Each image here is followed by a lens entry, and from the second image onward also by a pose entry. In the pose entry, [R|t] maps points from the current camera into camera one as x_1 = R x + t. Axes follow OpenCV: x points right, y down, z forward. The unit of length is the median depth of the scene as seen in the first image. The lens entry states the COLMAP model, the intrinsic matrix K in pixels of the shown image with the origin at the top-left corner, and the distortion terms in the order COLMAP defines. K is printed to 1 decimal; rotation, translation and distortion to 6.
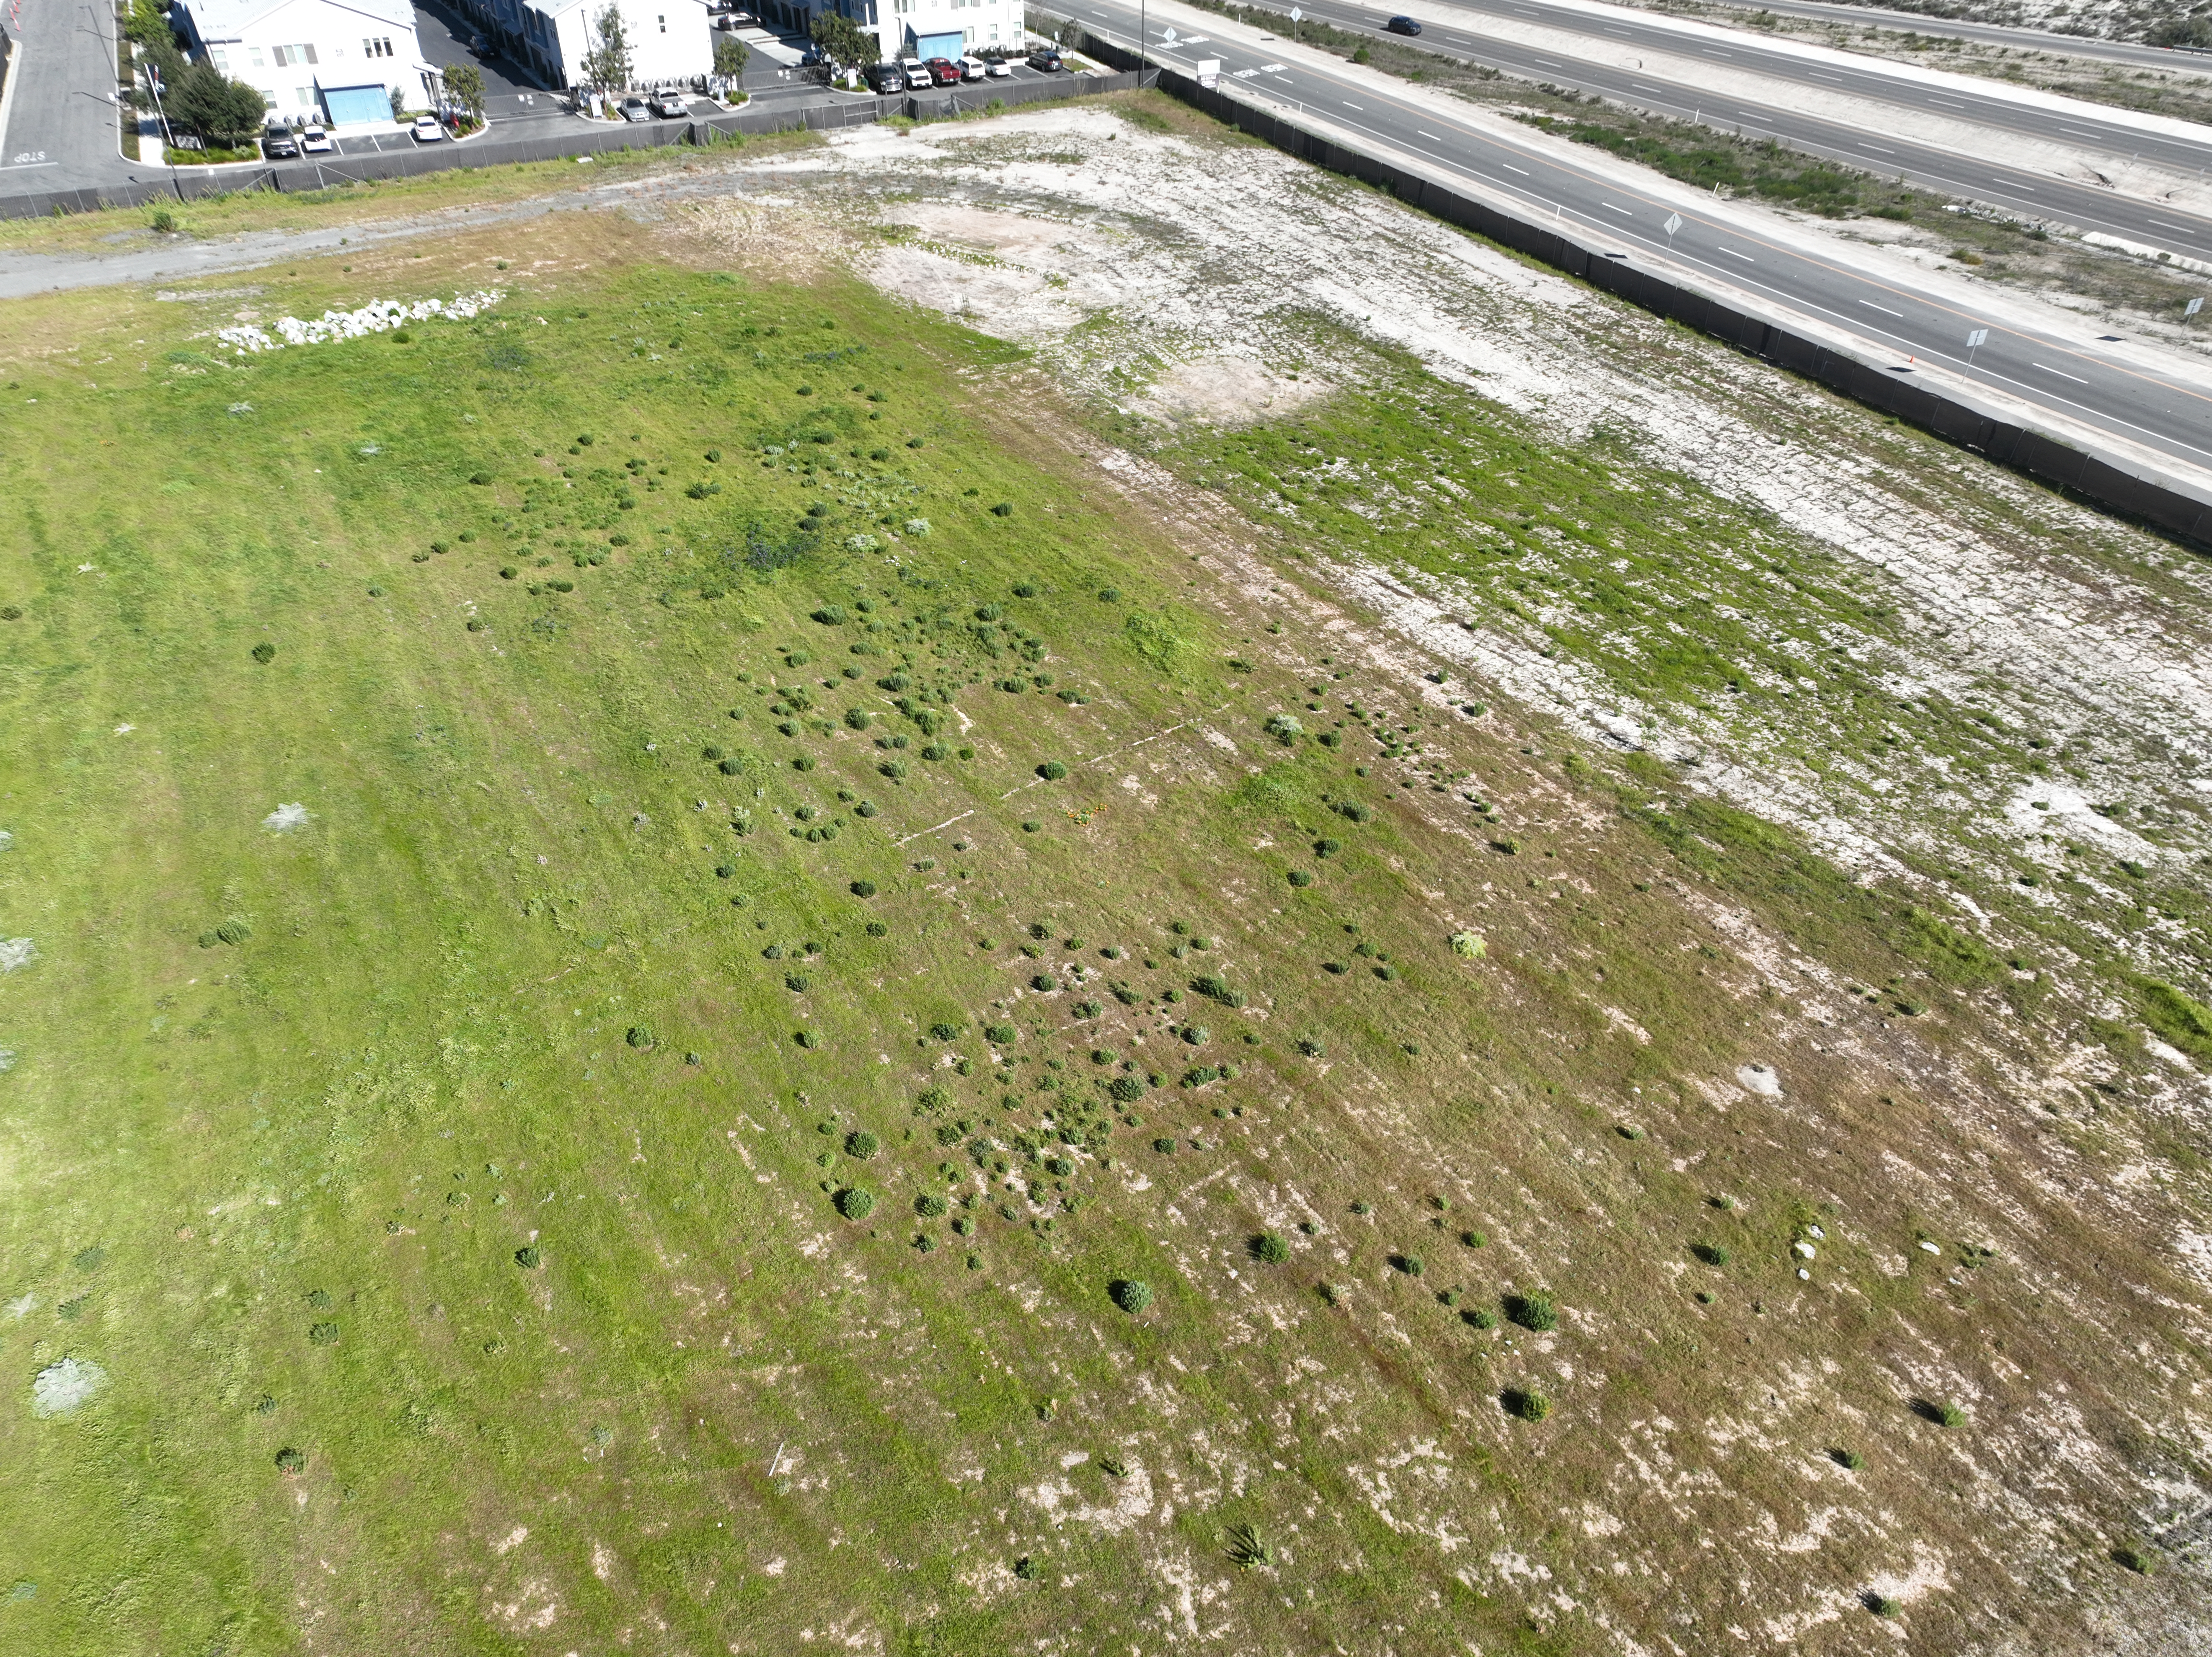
lens RADIAL K [[1549.1, 0, 1086.2], [0, 1549.1, 836.0], [0, 0, 1]] dist [-0.003072, 0.022315]
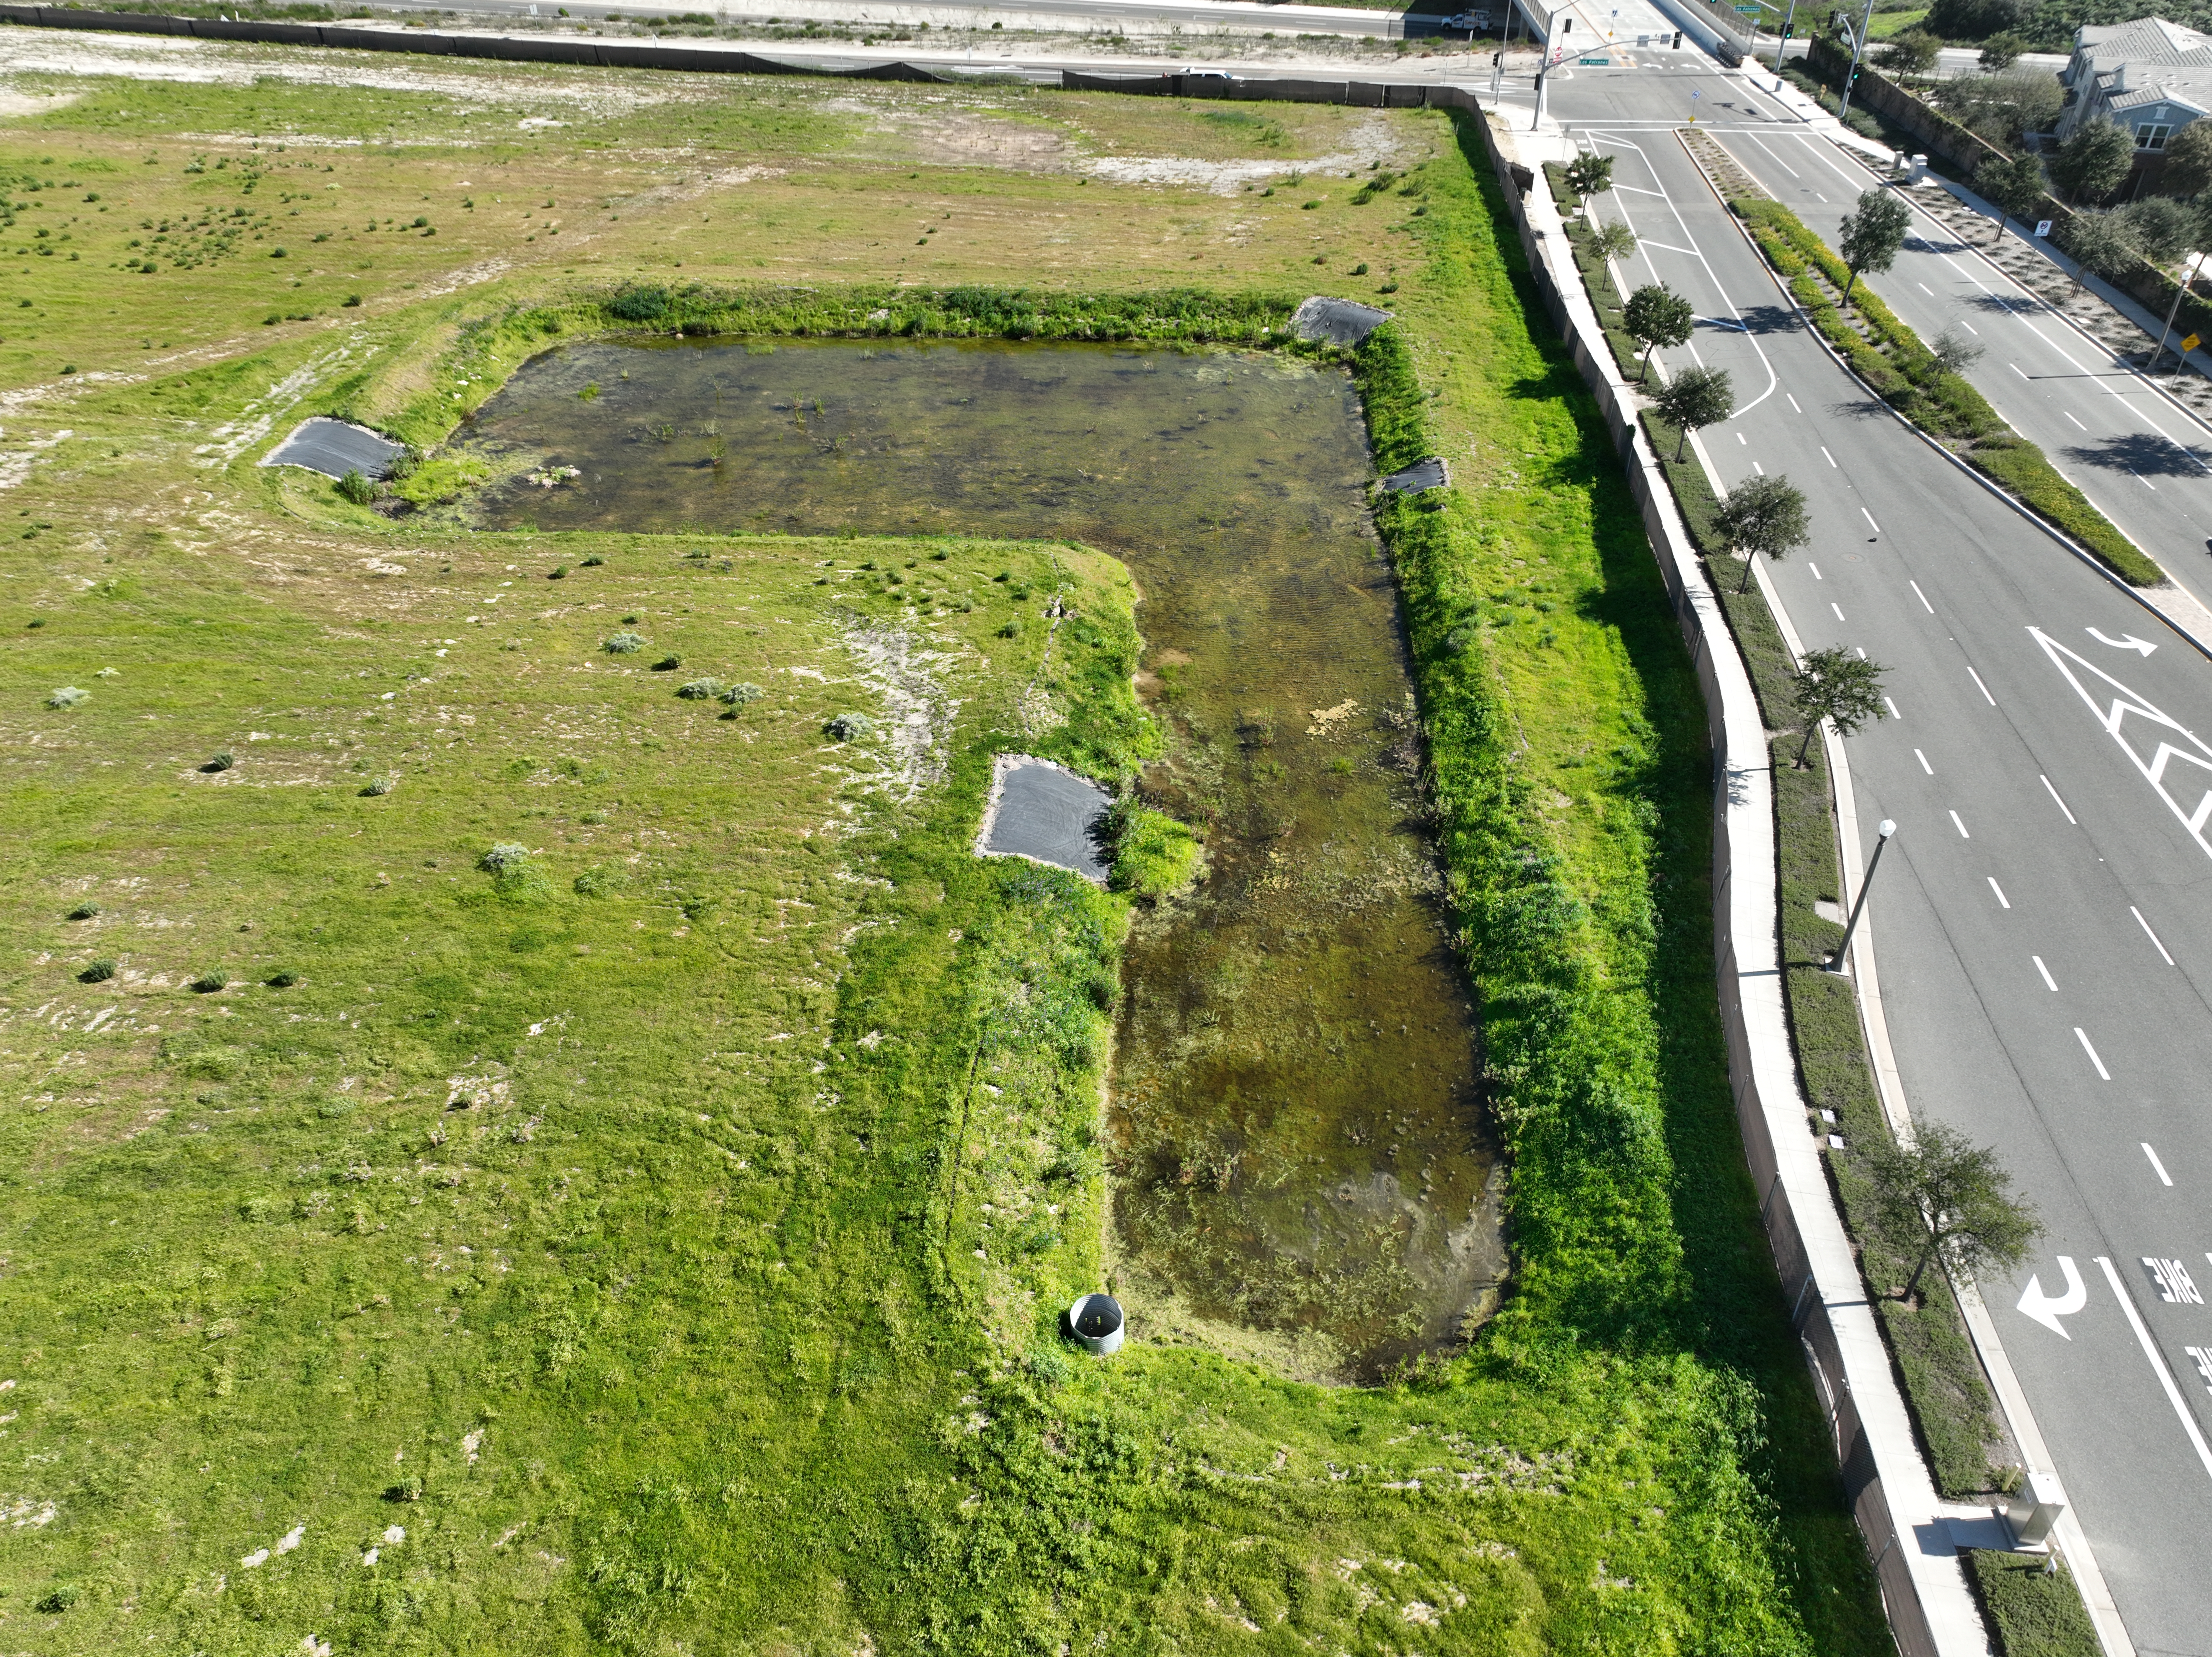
lens RADIAL K [[1549.1, 0, 1106.9], [0, 1549.1, 828.9], [0, 0, 1]] dist [-0.003072, 0.022315]
pose [[0.640095, -0.460317, 0.615132, -0.812461], [0.466633, 0.868979, 0.164706, 0.958001], [-0.610354, 0.181613, 0.771028, -1.230885]]
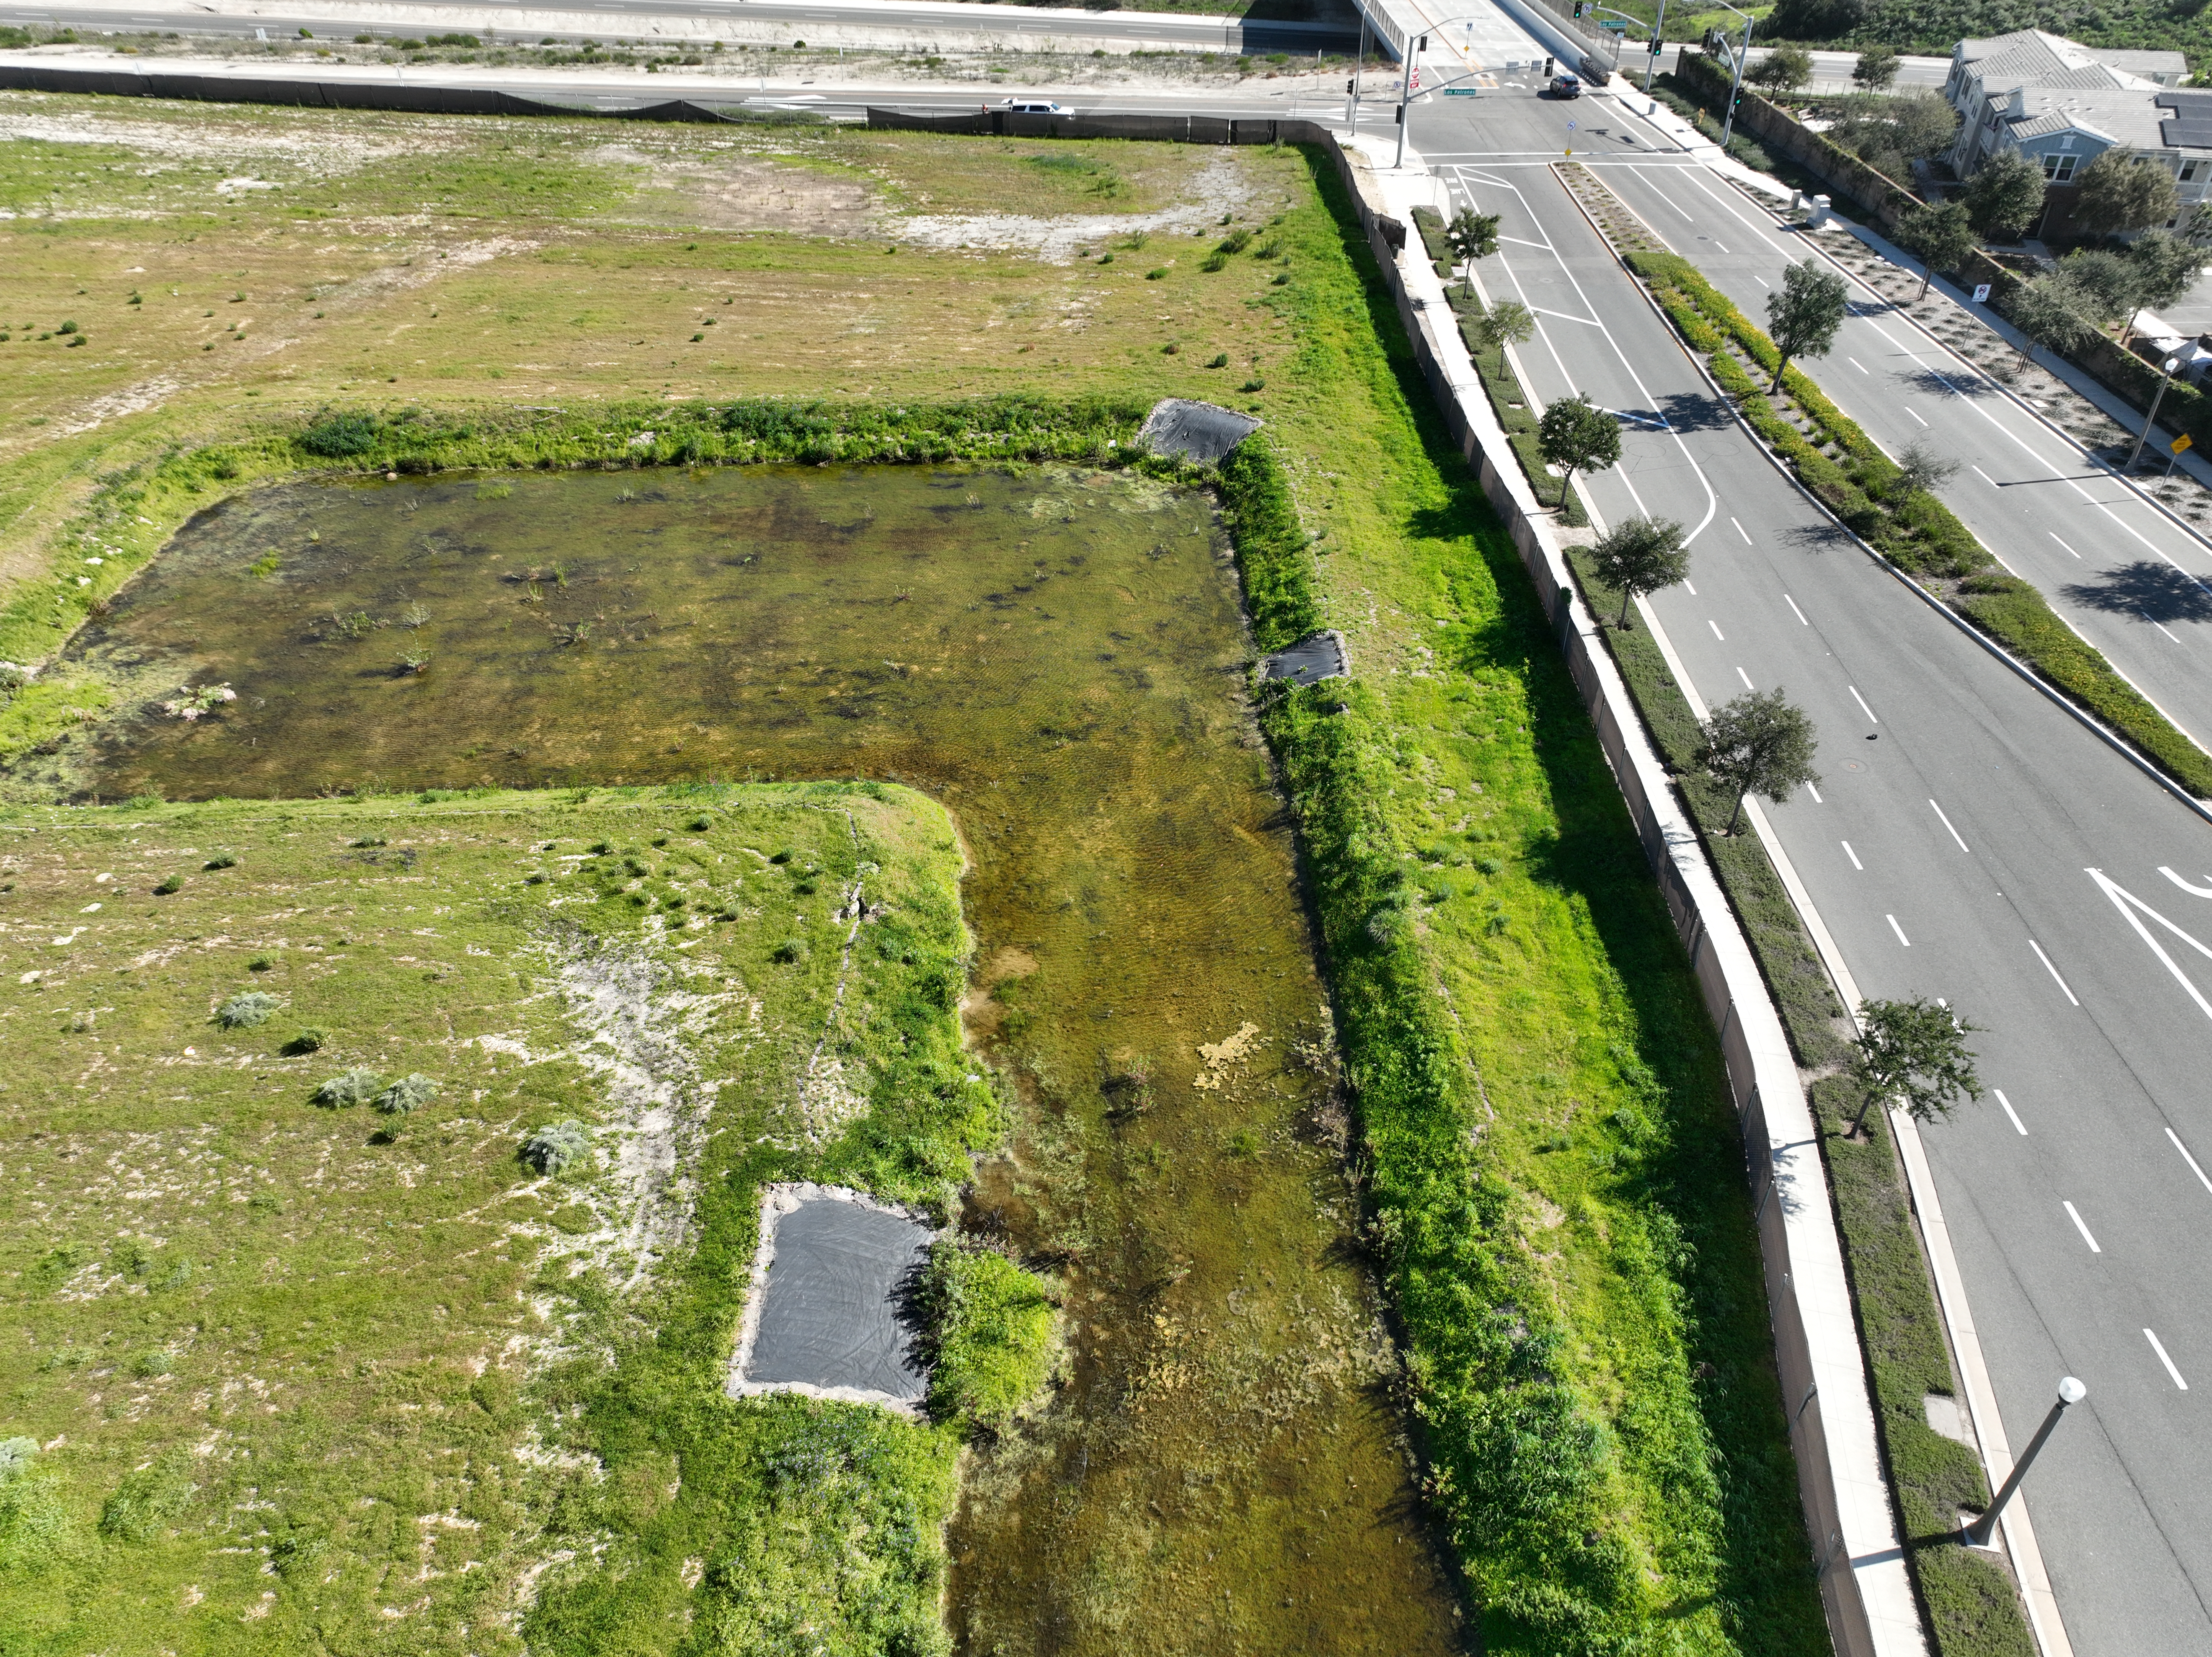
lens RADIAL K [[1549.1, 0, 1106.2], [0, 1549.1, 830.1], [0, 0, 1]] dist [-0.003072, 0.022315]
pose [[0.563175, -0.499359, 0.658388, -0.516306], [0.499475, 0.840442, 0.210195, 0.838168], [-0.658299, 0.210472, 0.722734, -1.074261]]
